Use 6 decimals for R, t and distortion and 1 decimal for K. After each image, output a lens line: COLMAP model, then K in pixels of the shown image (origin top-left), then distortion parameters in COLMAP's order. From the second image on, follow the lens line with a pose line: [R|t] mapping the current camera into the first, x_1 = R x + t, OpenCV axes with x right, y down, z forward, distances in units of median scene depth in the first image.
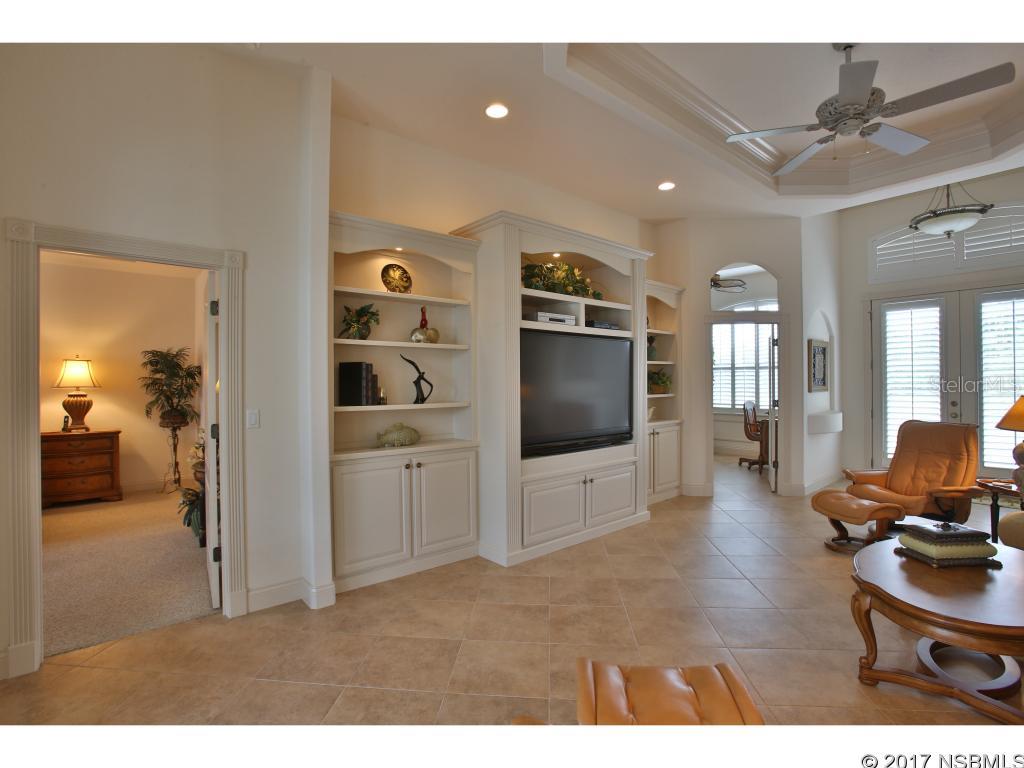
lens RADIAL K [[501.6, 0, 512.0], [0, 501.6, 384.0], [0, 0, 1]] dist [-0.000964, 0.000839]
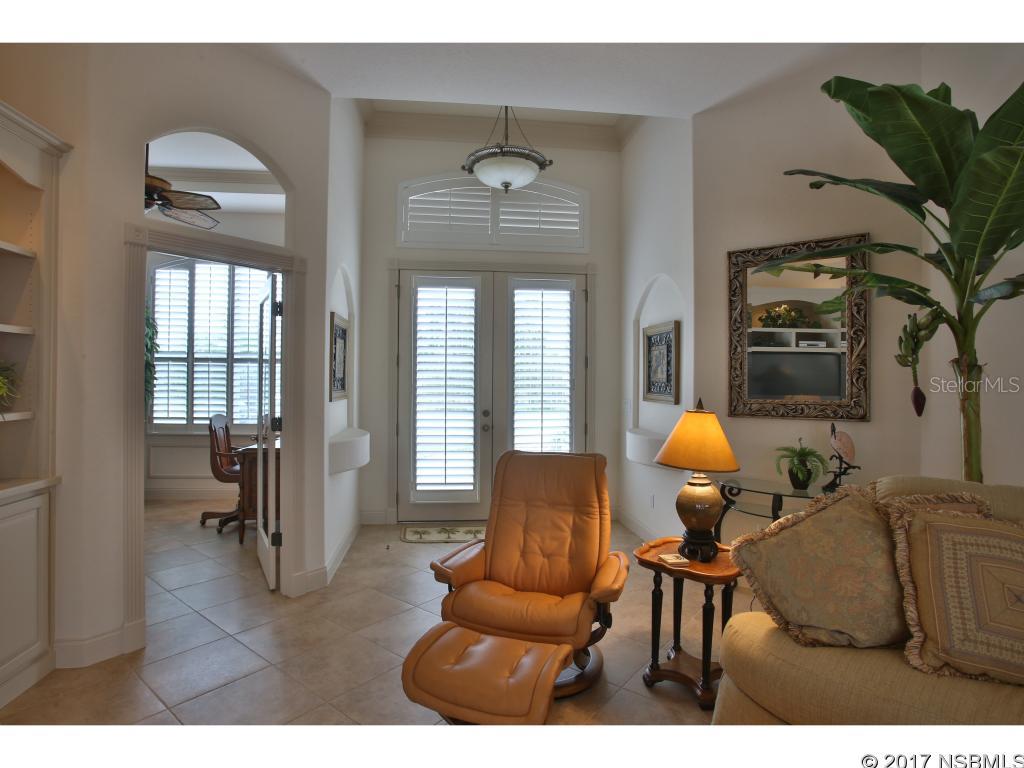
lens RADIAL K [[513.8, 0, 512.0], [0, 513.8, 384.0], [0, 0, 1]] dist [-0.071759, 0.028103]
pose [[0.549034, 0.008958, 0.835752, 0.214430], [-0.008917, 0.999948, -0.004861, -0.003135], [-0.835753, -0.004783, 0.549085, 0.496574]]
